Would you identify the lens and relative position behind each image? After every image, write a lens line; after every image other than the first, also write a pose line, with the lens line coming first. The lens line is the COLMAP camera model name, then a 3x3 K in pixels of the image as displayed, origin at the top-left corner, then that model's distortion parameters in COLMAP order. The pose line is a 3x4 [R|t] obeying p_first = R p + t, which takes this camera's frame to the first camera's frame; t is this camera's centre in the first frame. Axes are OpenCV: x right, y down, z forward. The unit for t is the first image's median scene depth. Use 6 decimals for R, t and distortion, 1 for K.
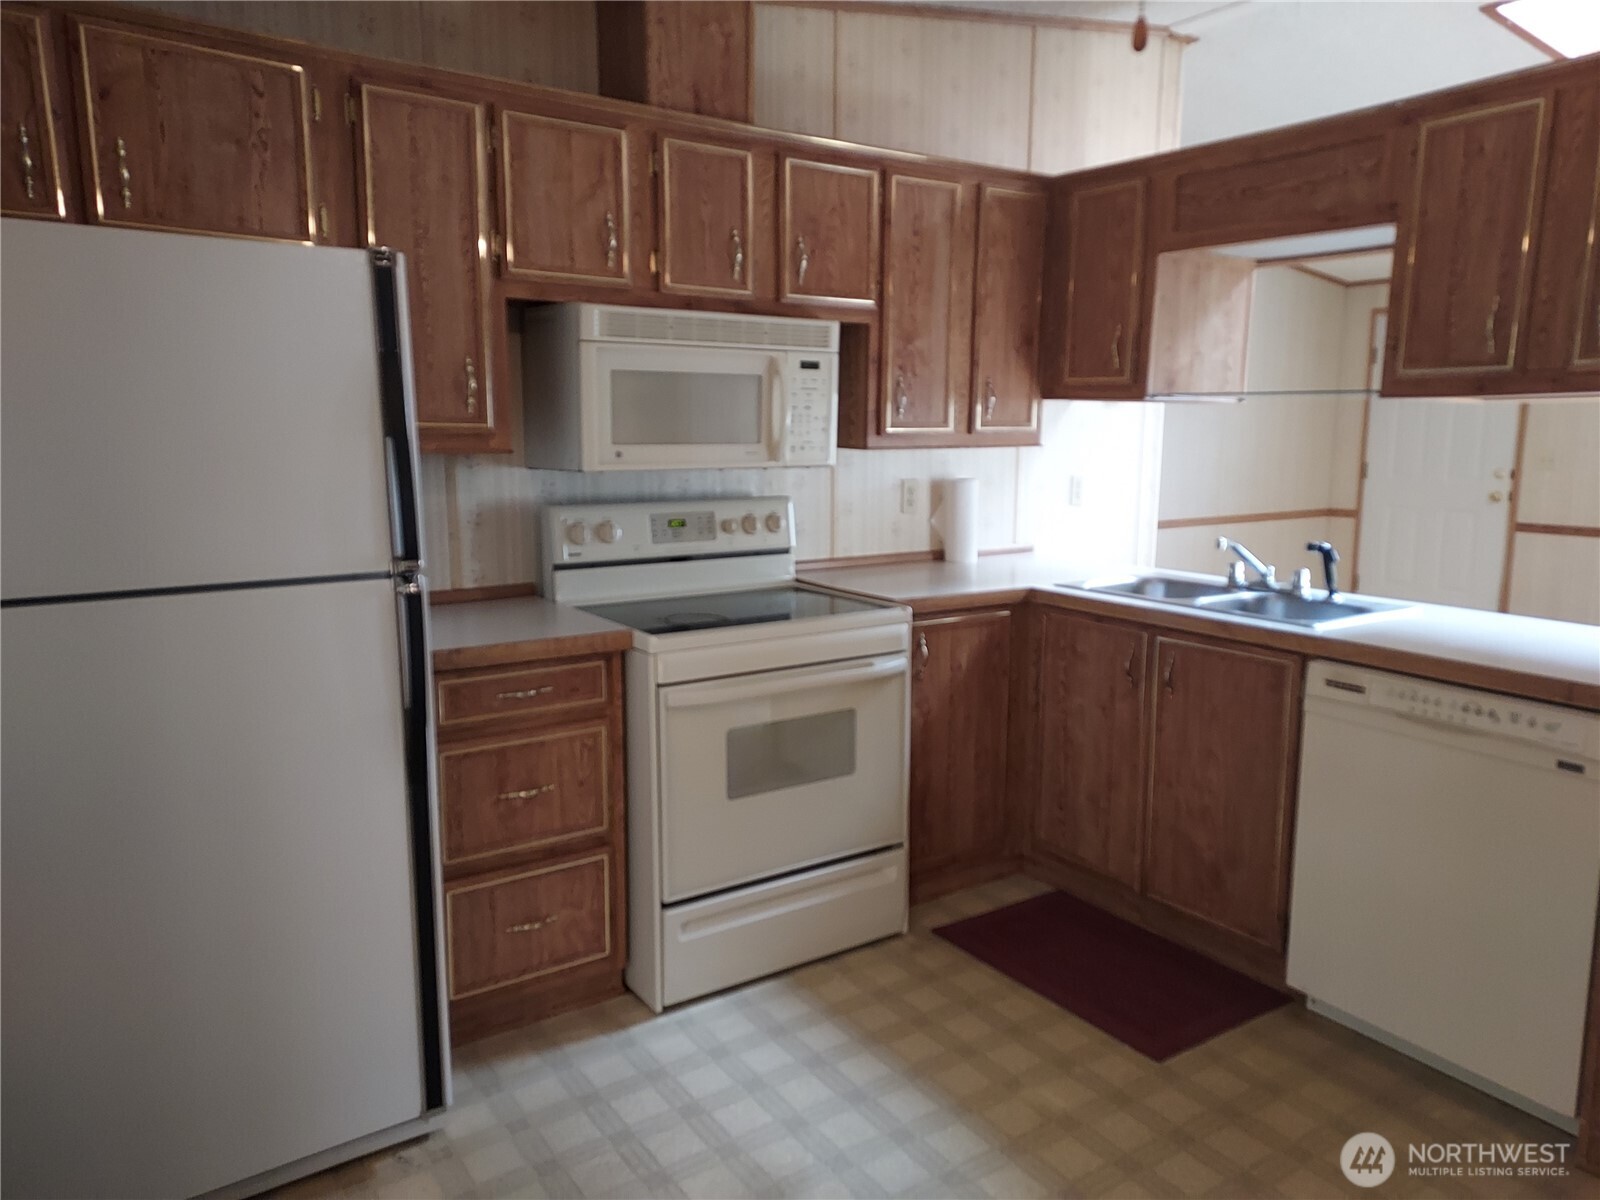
lens RADIAL K [[1148.2, 0, 799.7], [0, 1148.2, 603.9], [0, 0, 1]] dist [0.056573, -0.045346]
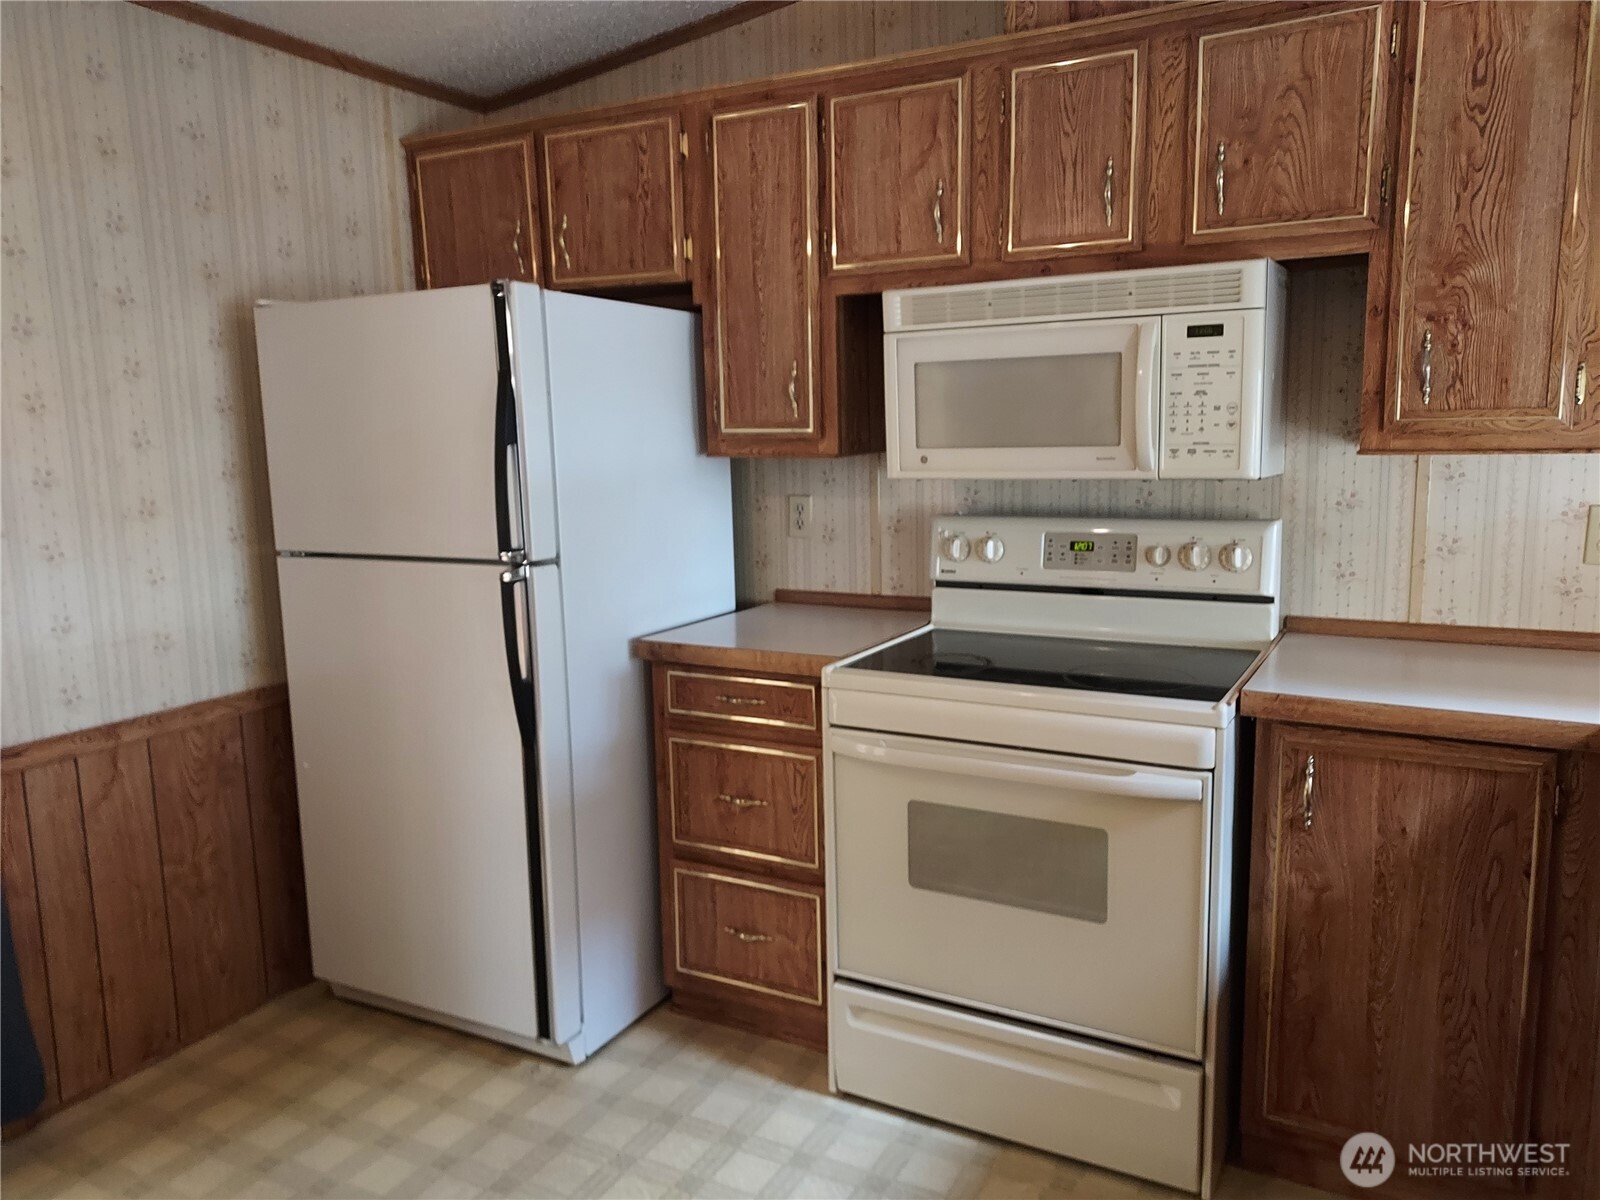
lens RADIAL K [[1148.2, 0, 795.2], [0, 1148.2, 602.9], [0, 0, 1]] dist [0.056573, -0.045346]
pose [[0.454965, 0.122635, -0.882025, 0.573626], [-0.118117, 0.990031, 0.076725, -0.077467], [0.882641, 0.069275, 0.464914, 0.515197]]
